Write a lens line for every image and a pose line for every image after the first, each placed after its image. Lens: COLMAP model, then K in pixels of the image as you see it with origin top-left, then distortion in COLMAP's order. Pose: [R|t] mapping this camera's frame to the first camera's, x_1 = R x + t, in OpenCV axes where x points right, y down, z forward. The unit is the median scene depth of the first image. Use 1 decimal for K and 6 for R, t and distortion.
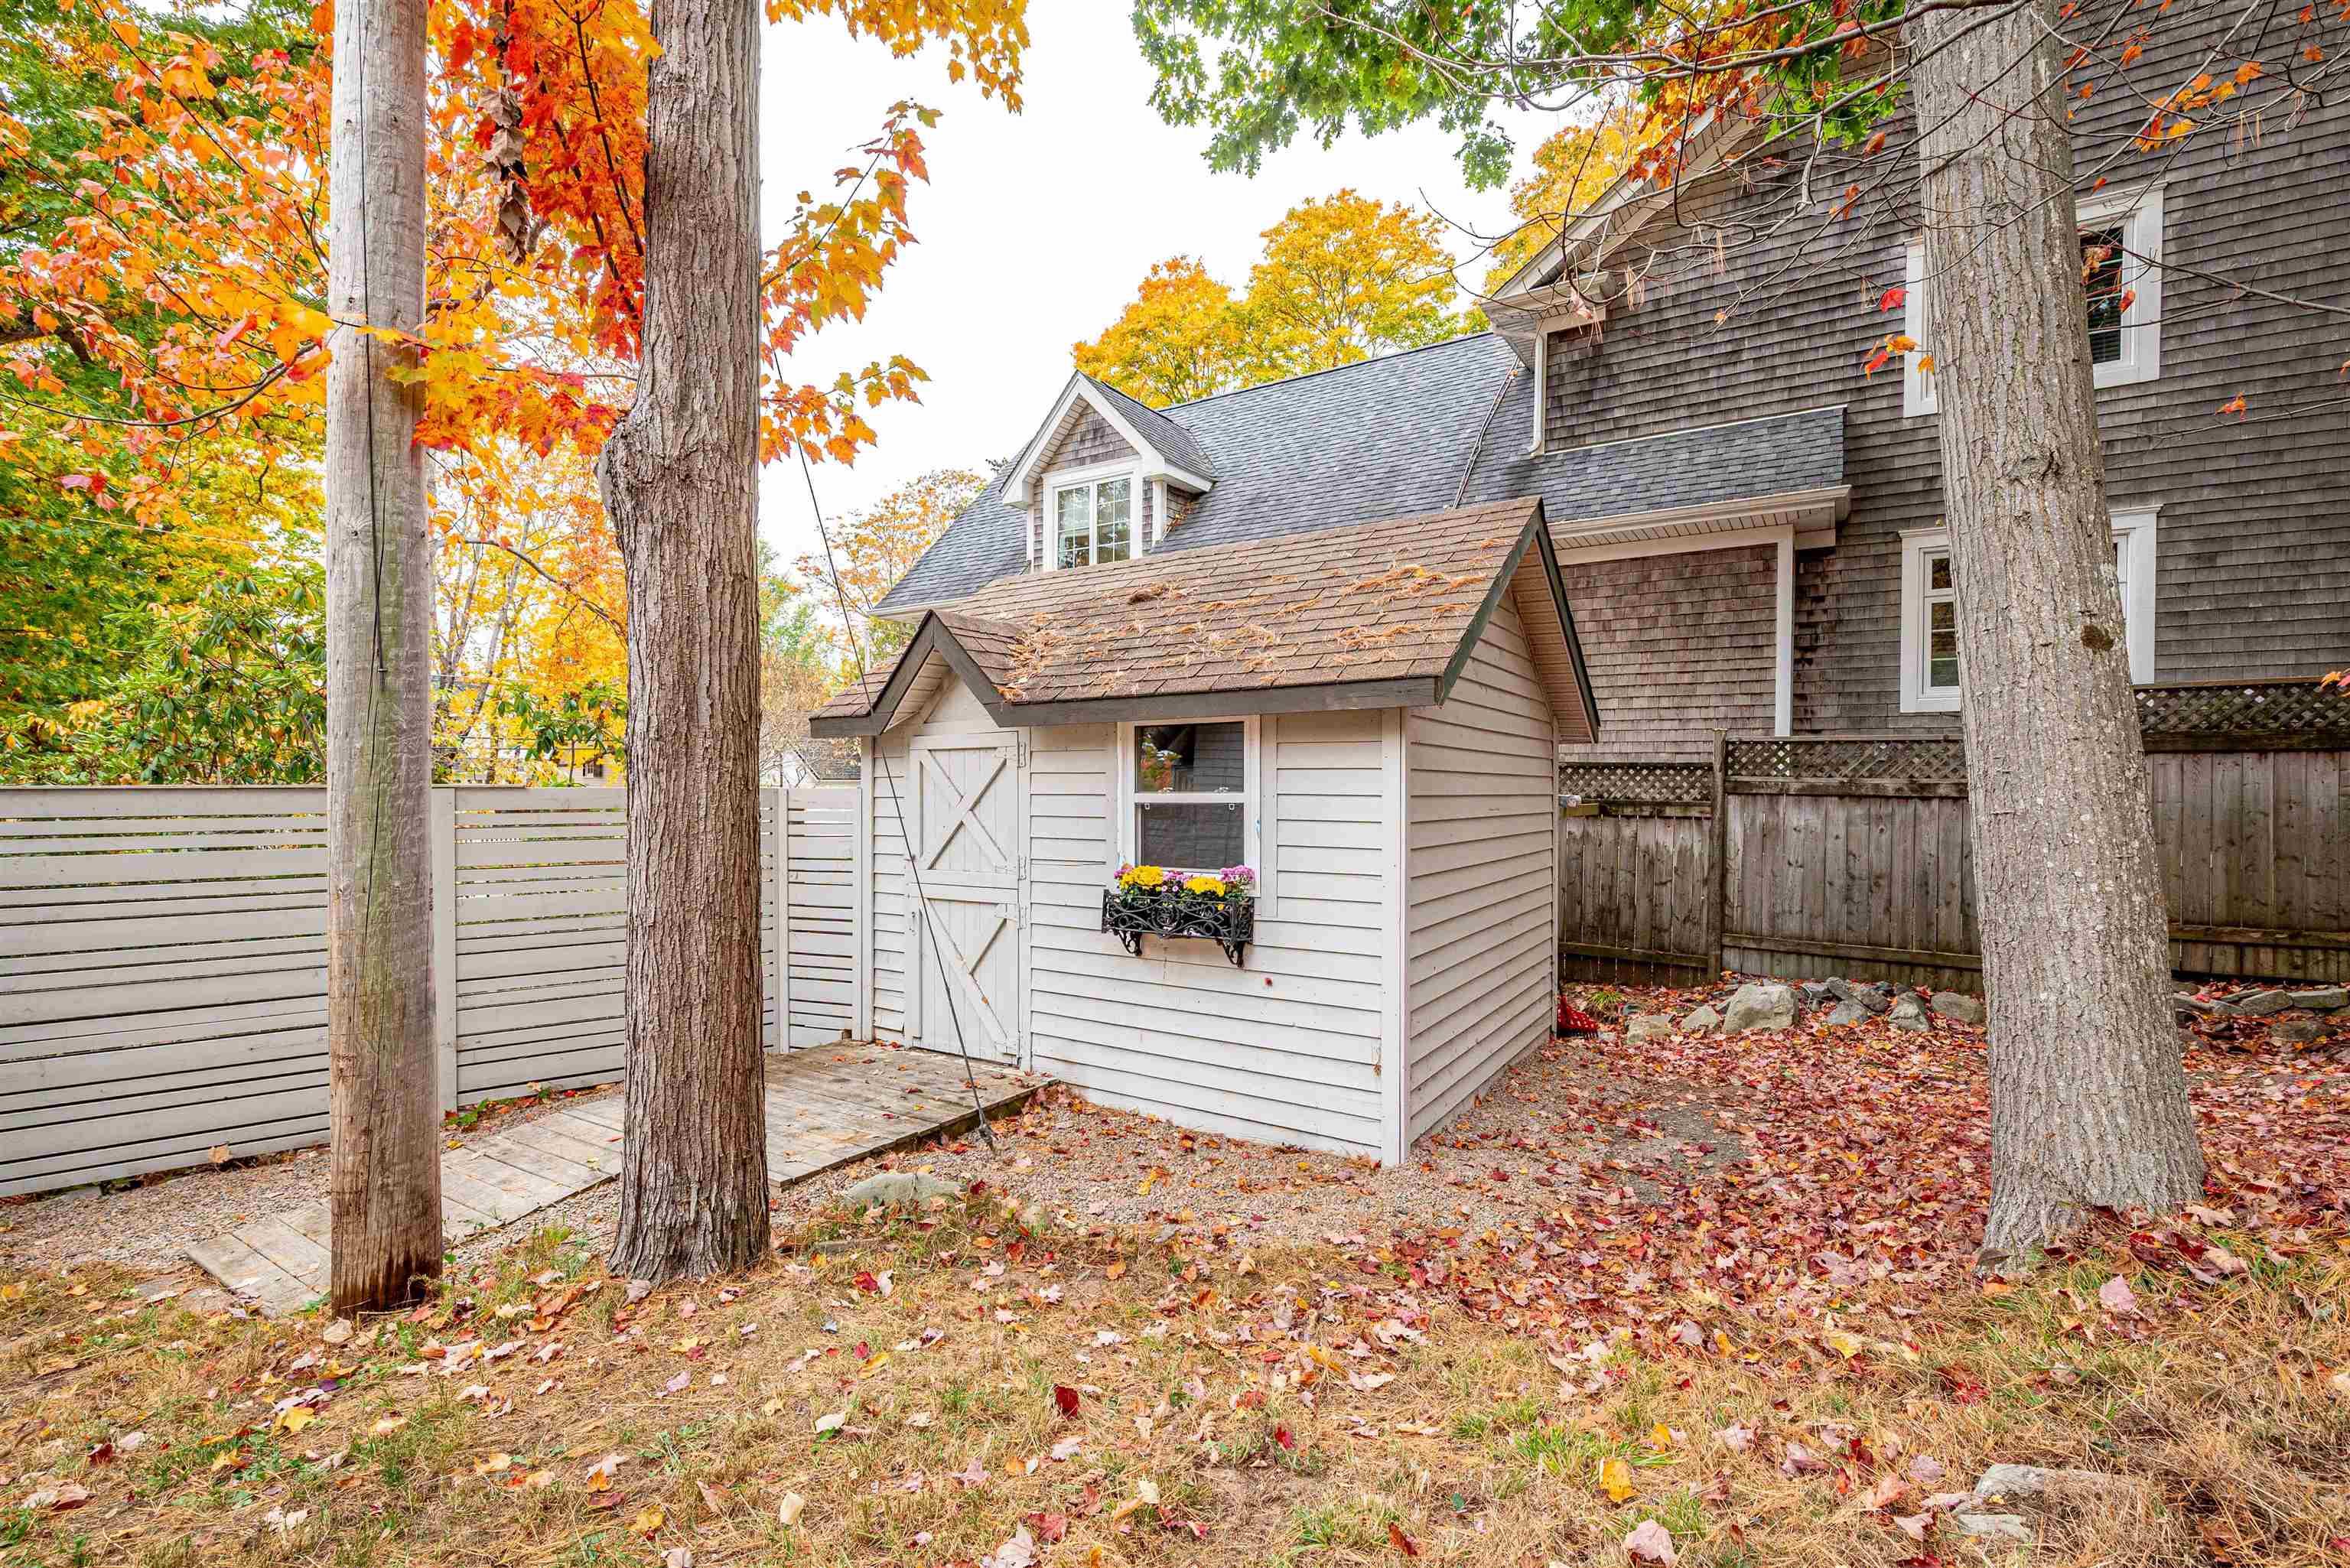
lens RADIAL K [[1011.6, 0, 1170.8], [0, 1011.6, 791.7], [0, 0, 1]] dist [0.000049, -0.001654]
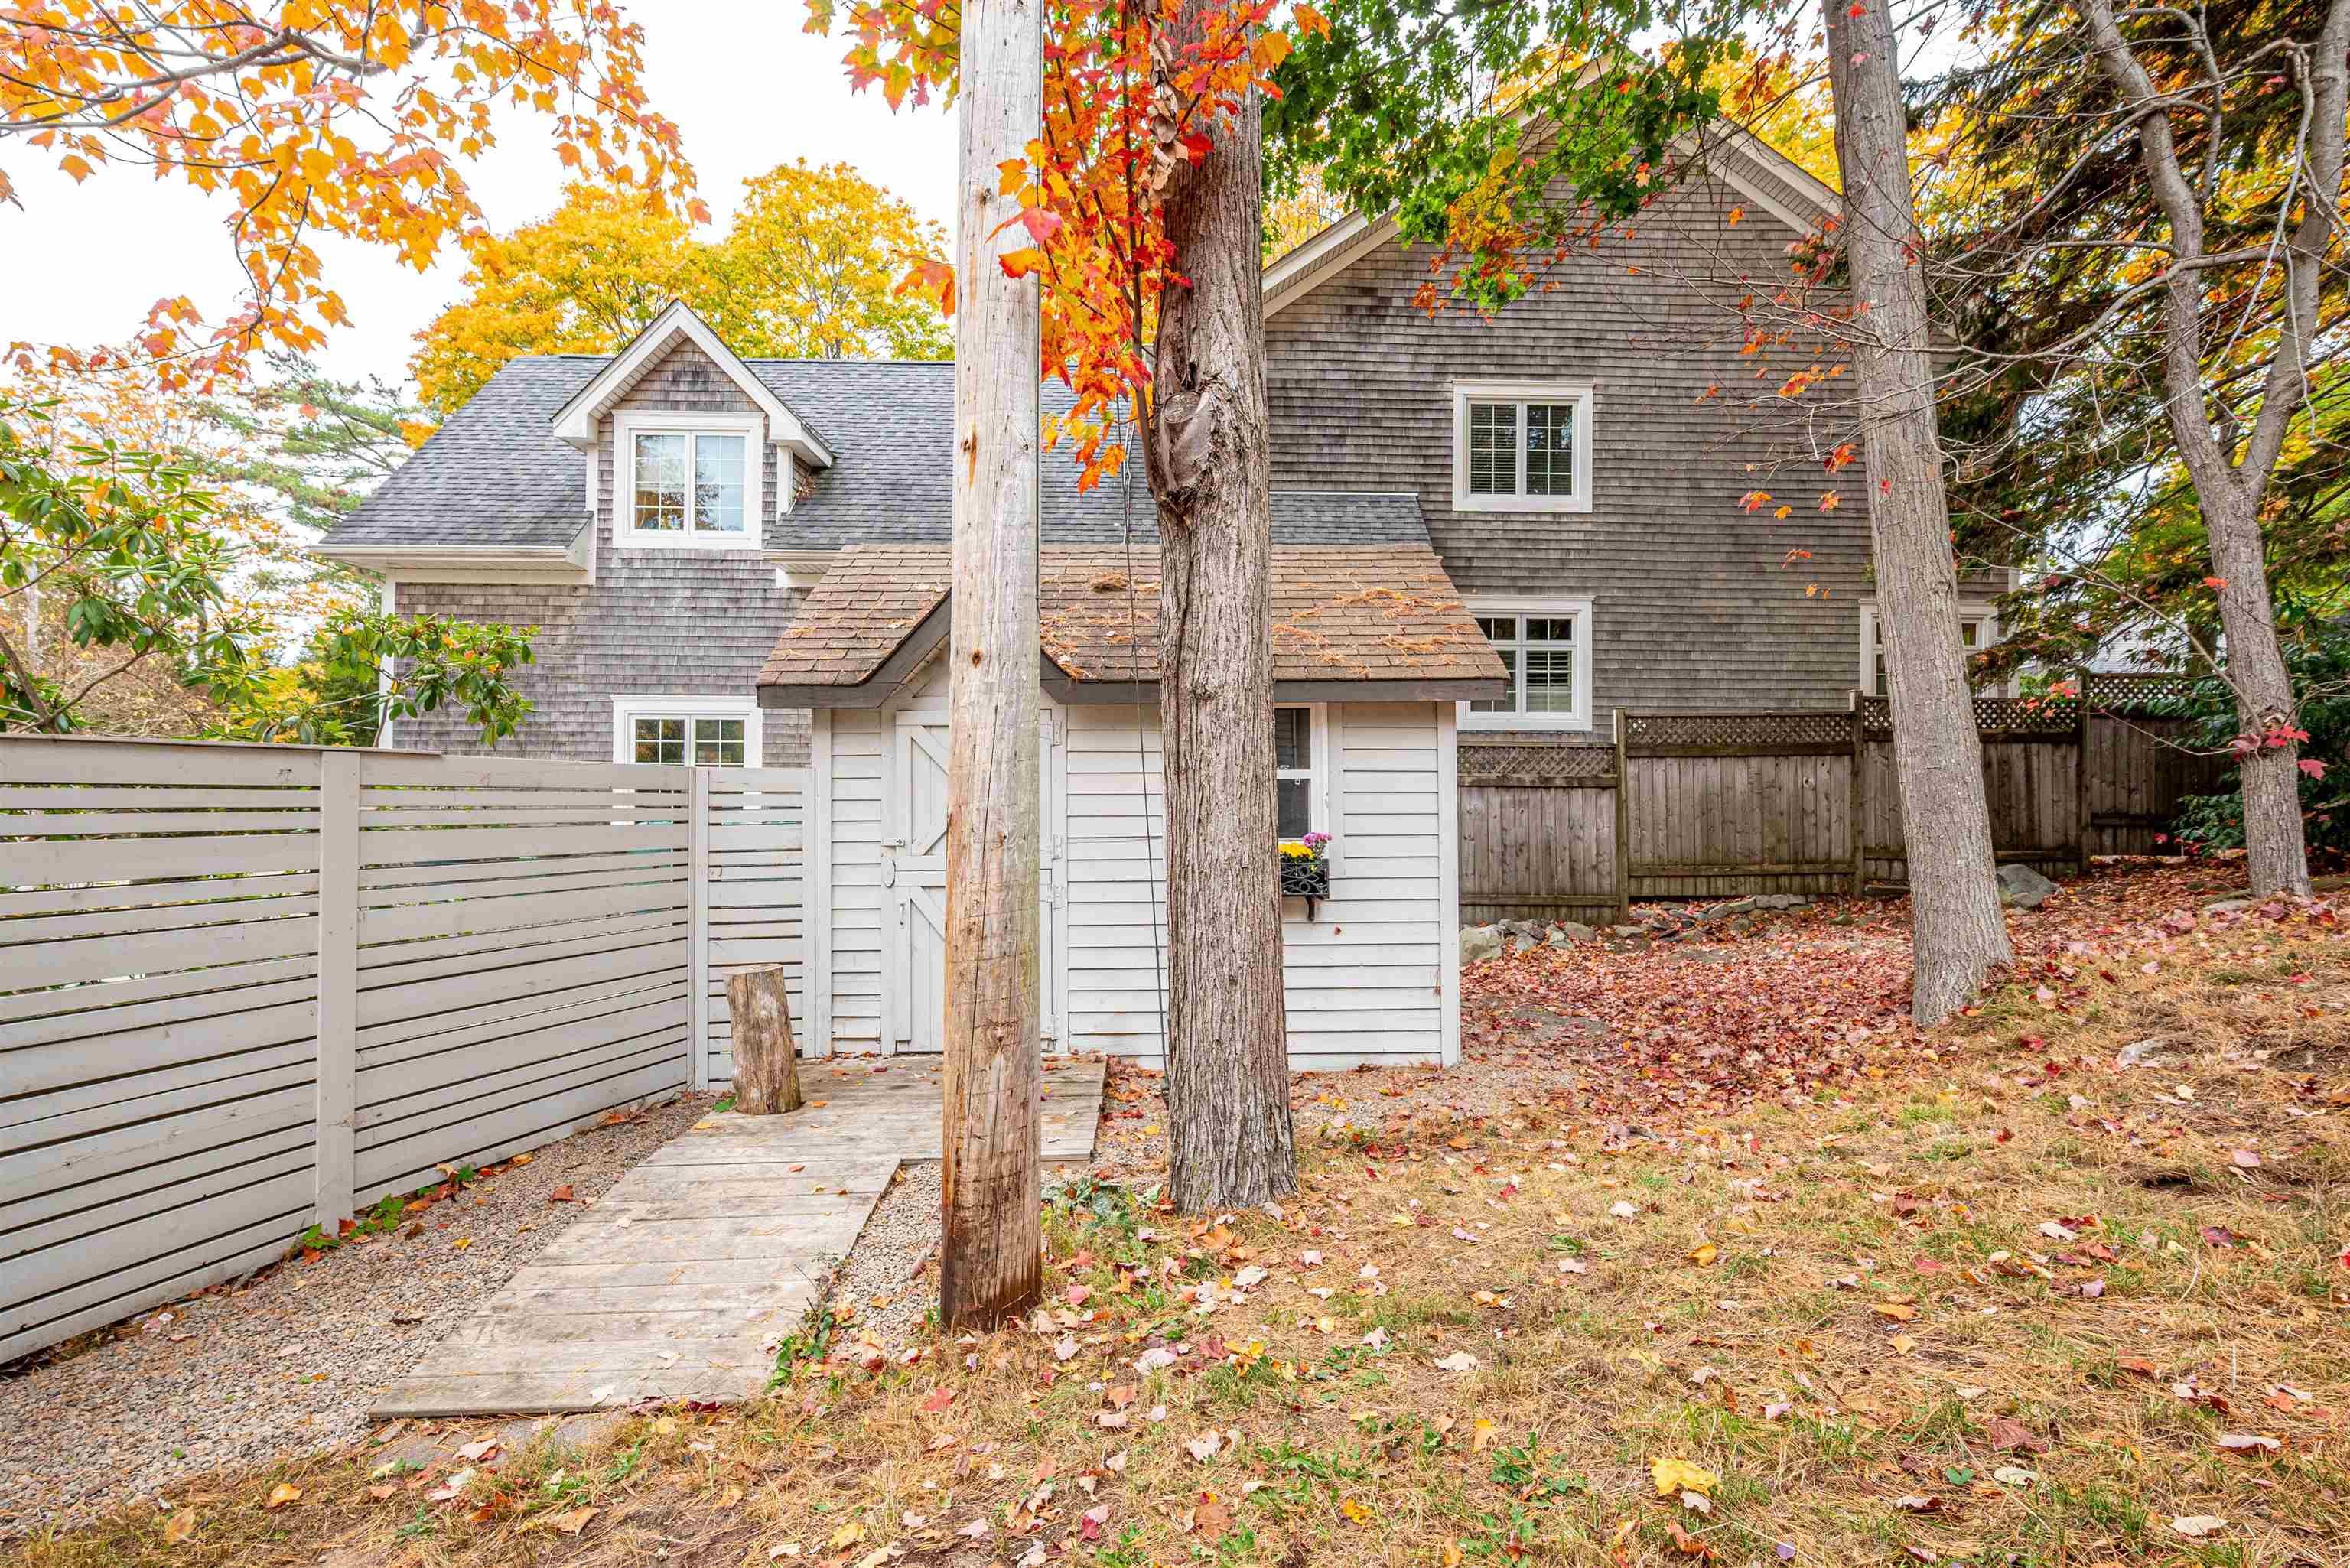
lens RADIAL K [[1073.4, 0, 1178.7], [0, 1073.4, 782.7], [0, 0, 1]] dist [0.000493, -0.000048]
pose [[0.824861, 0.007427, 0.565286, -0.380272], [0.007129, 0.999698, -0.023536, 0.022369], [-0.565290, 0.023444, 0.824559, 0.037908]]
